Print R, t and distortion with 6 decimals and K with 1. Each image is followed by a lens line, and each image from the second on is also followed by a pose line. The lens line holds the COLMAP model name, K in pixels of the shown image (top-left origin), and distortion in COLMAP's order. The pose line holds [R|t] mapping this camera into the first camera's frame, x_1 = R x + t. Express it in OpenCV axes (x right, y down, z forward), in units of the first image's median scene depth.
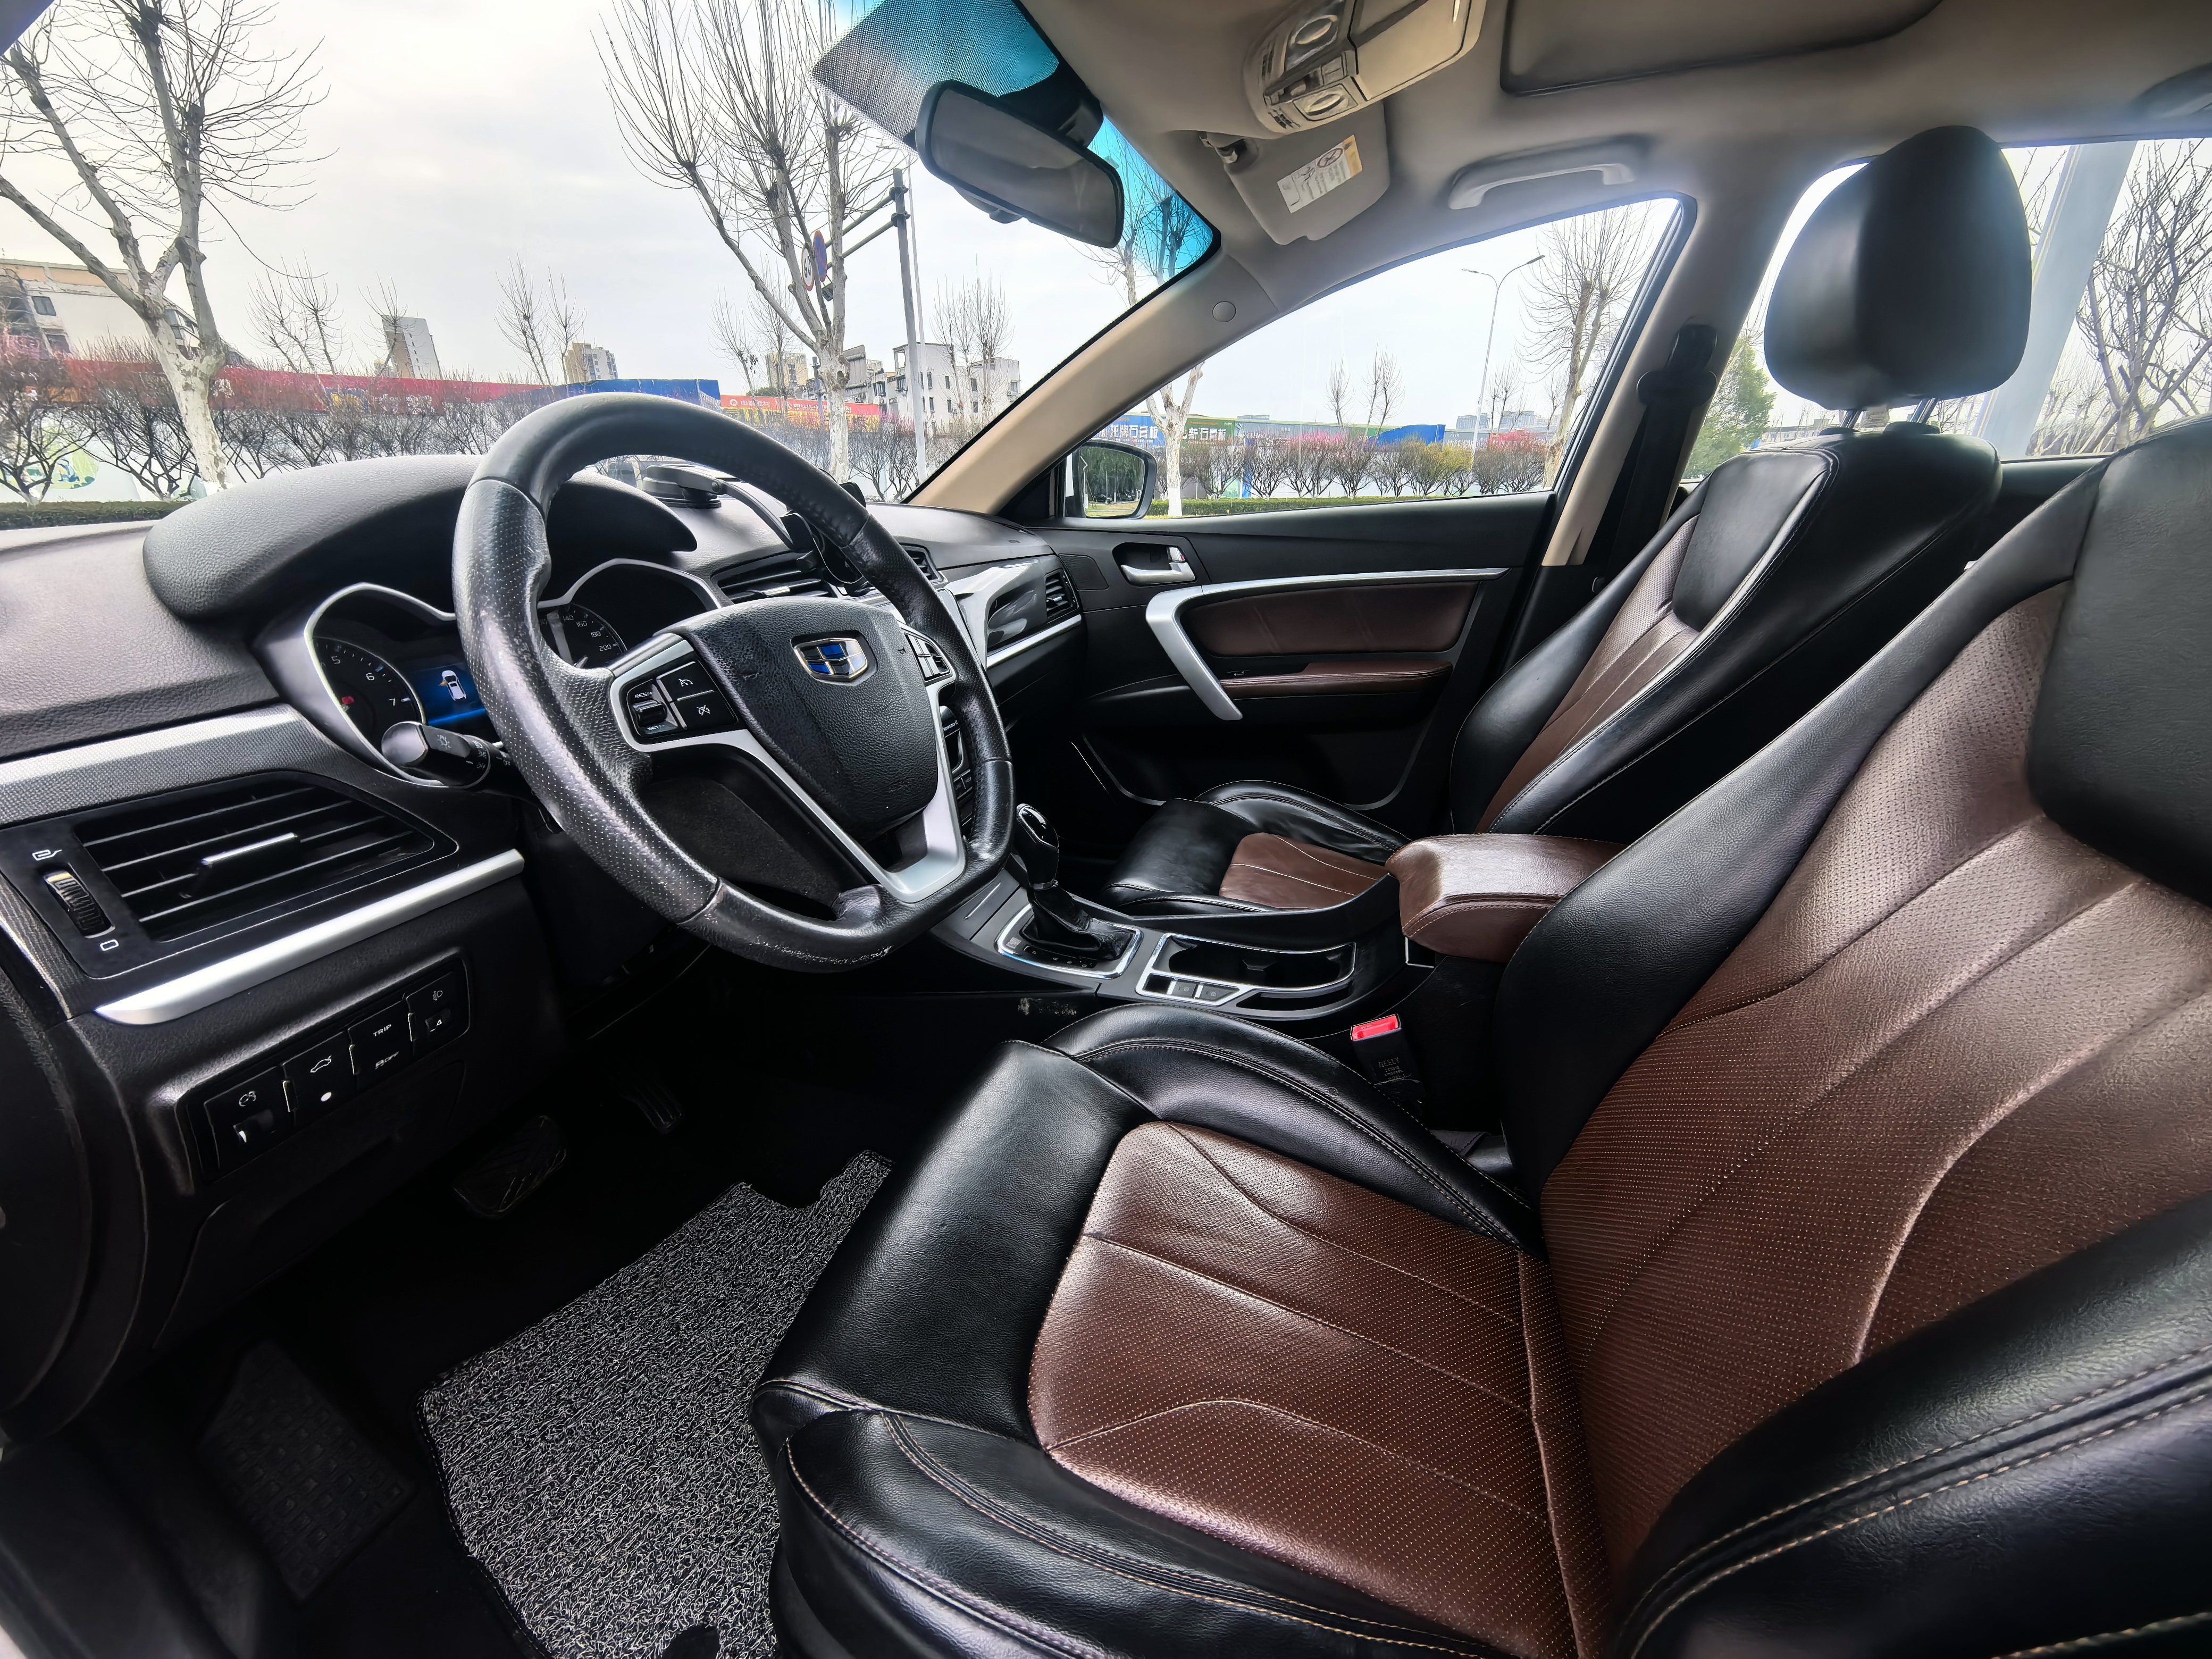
lens RADIAL K [[872.3, 0, 1124.1], [0, 872.3, 820.7], [0, 0, 1]] dist [0.019284, -0.005260]
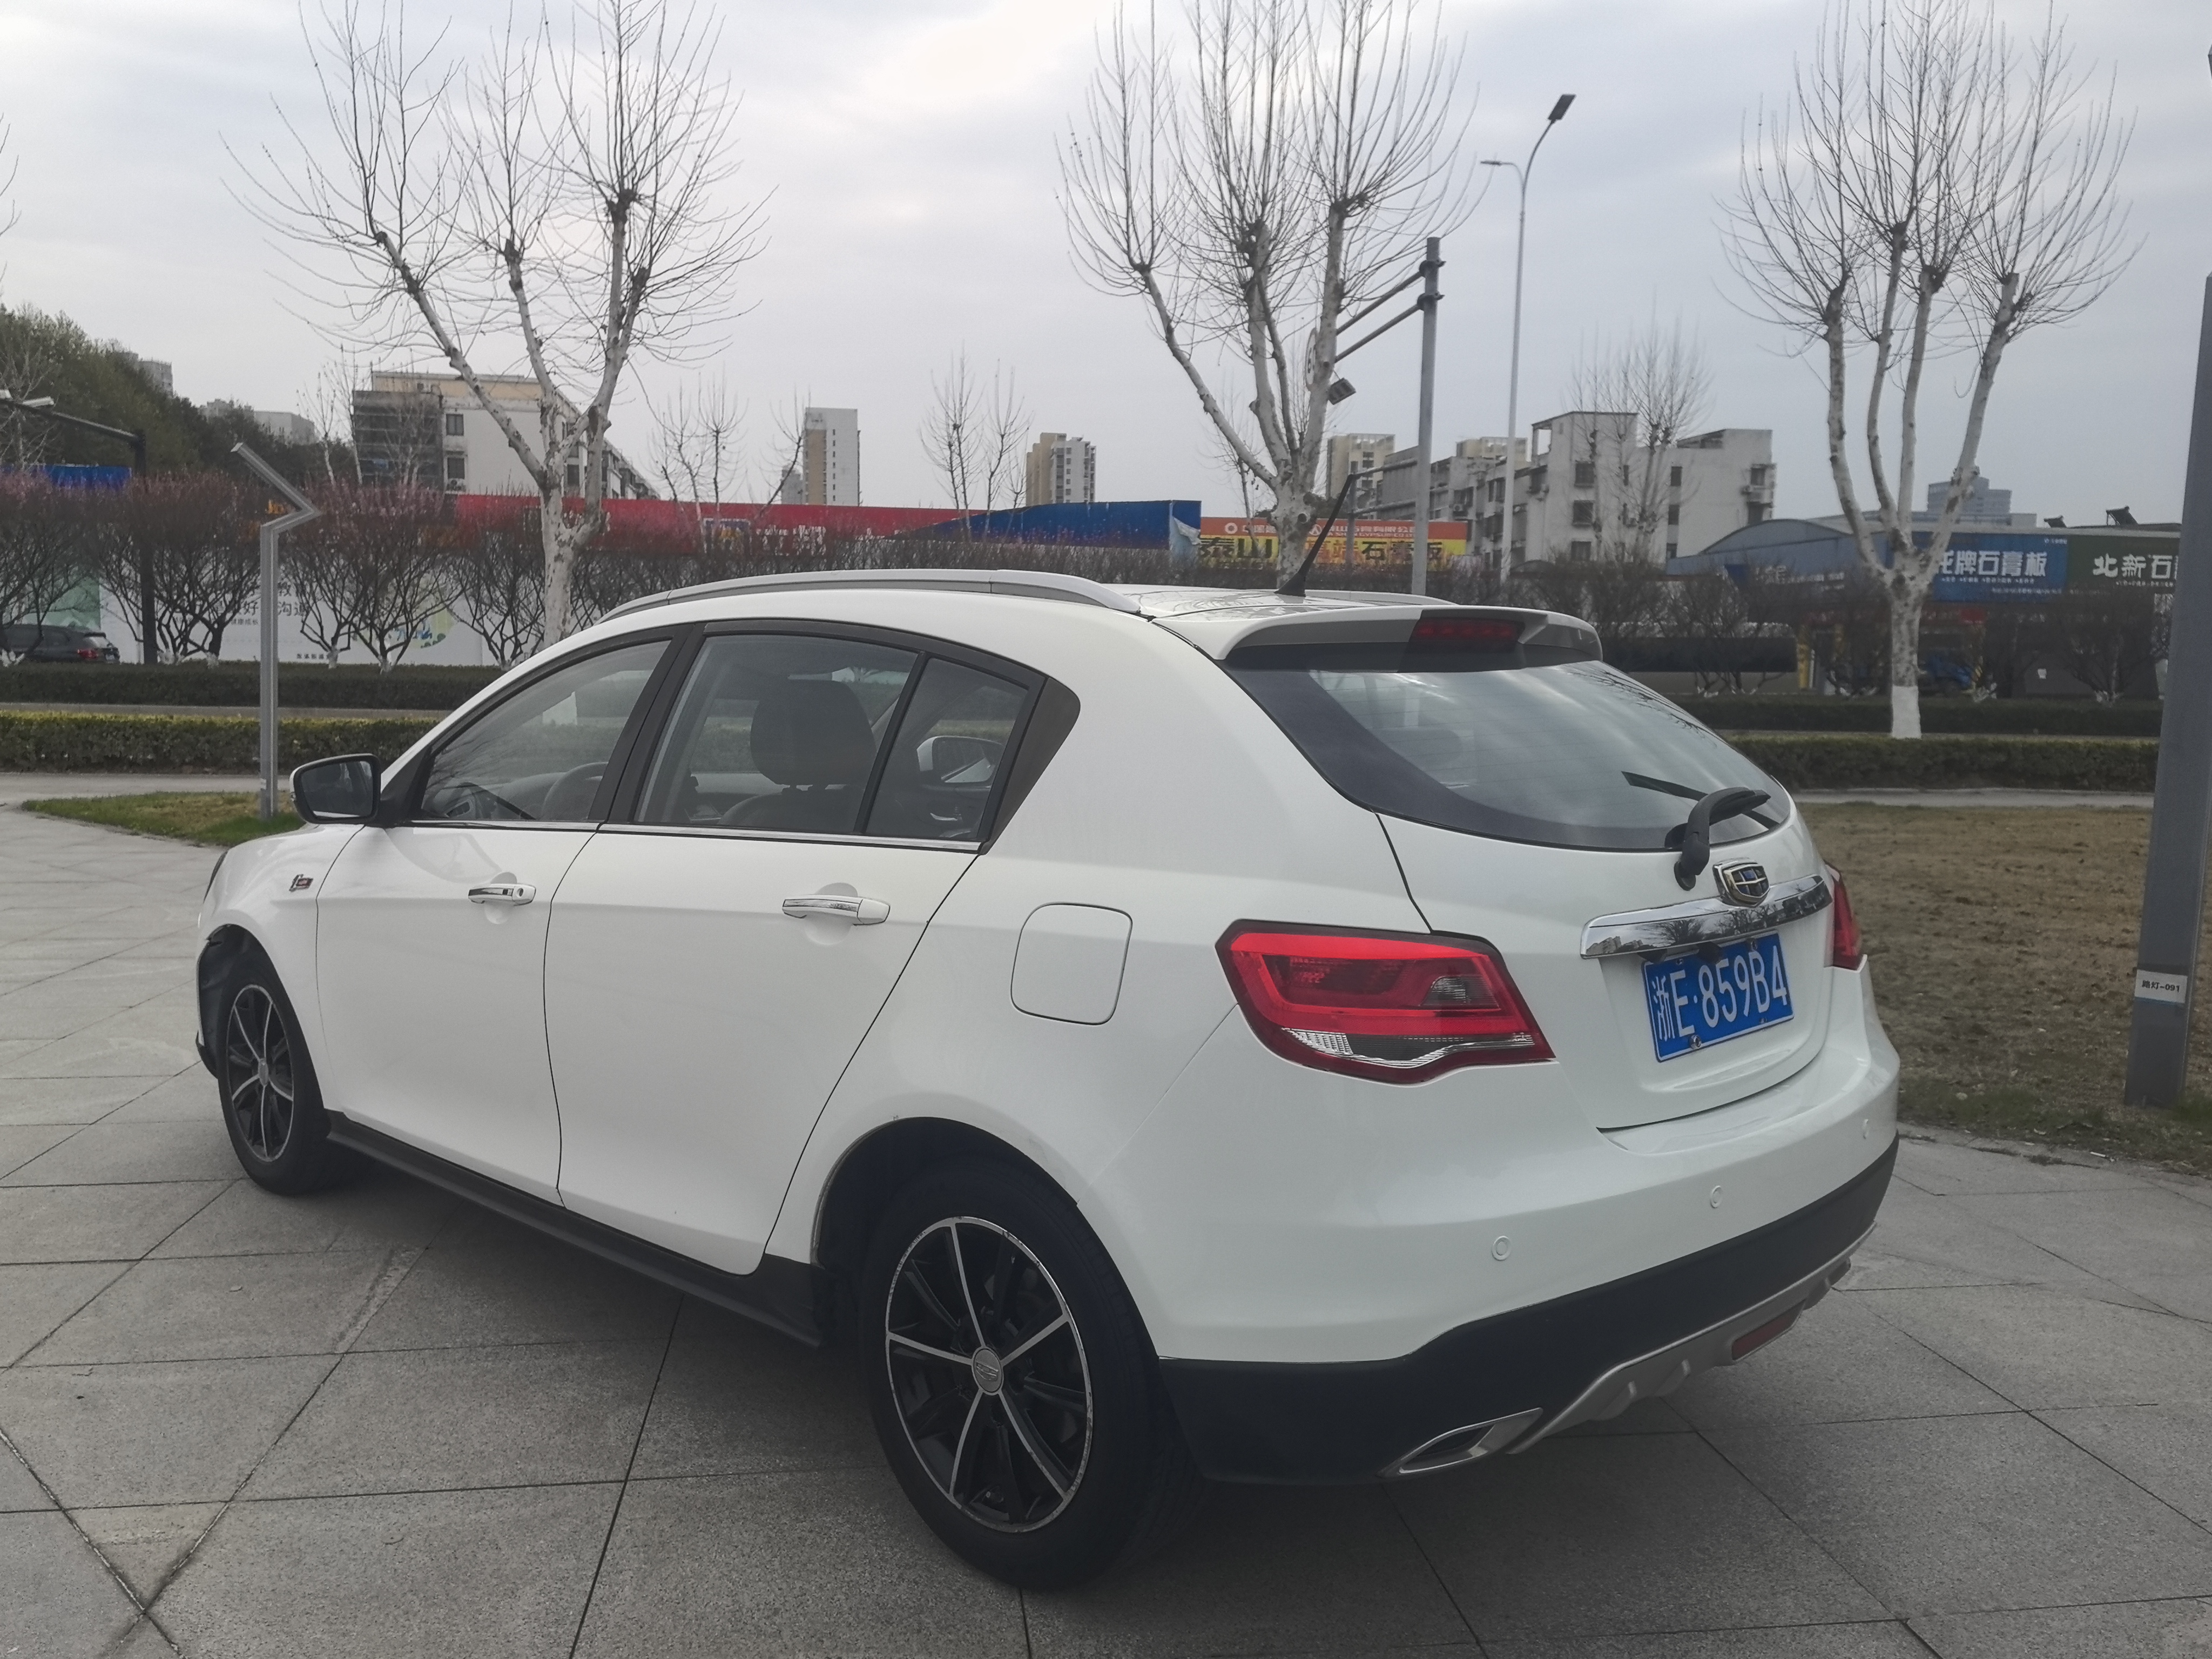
lens RADIAL K [[1747.6, 0, 1112.6], [0, 1747.6, 825.5], [0, 0, 1]] dist [0.064273, -0.084967]
pose [[0.894416, 0.067297, -0.442144, 0.120758], [-0.181598, 0.958096, -0.221529, 0.027122], [0.408708, 0.278431, 0.869157, -0.117297]]
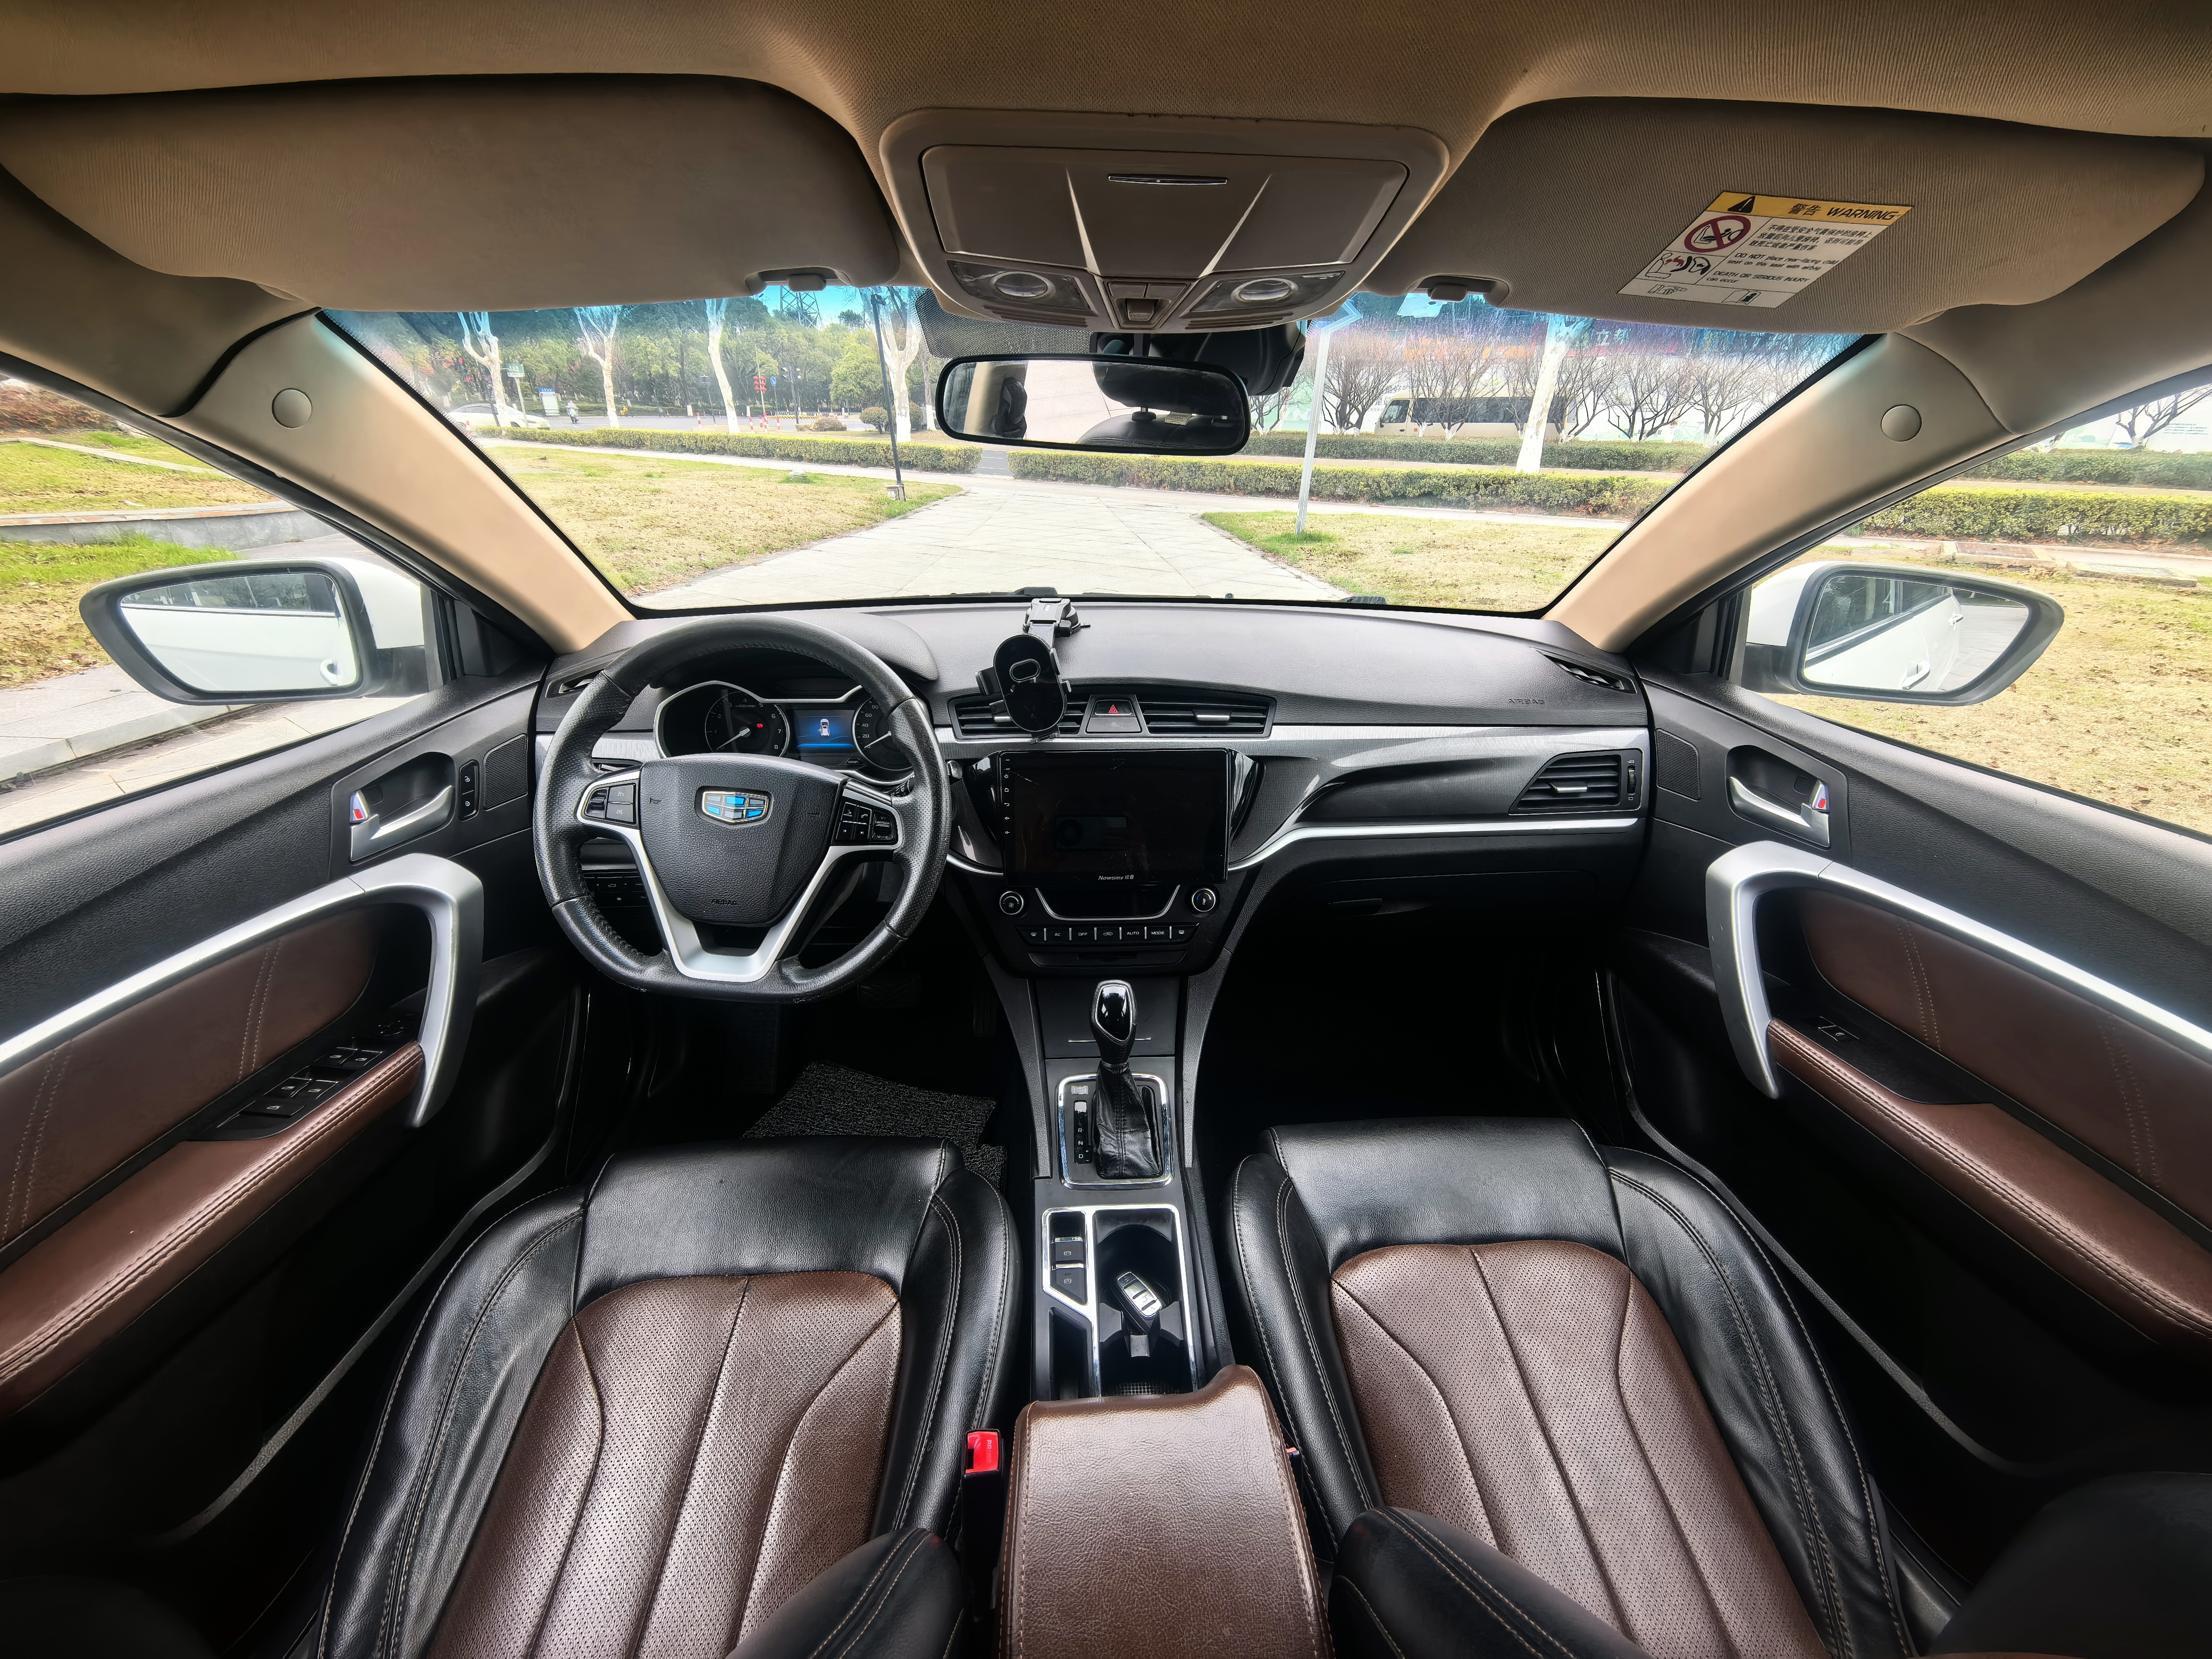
lens RADIAL K [[872.3, 0, 1124.1], [0, 872.3, 820.7], [0, 0, 1]] dist [0.019284, -0.005260]
pose [[0.350051, 0.402694, -0.845755, 0.027700], [-0.348126, 0.894139, 0.281645, -0.020256], [0.869640, 0.195839, 0.453182, 0.023332]]
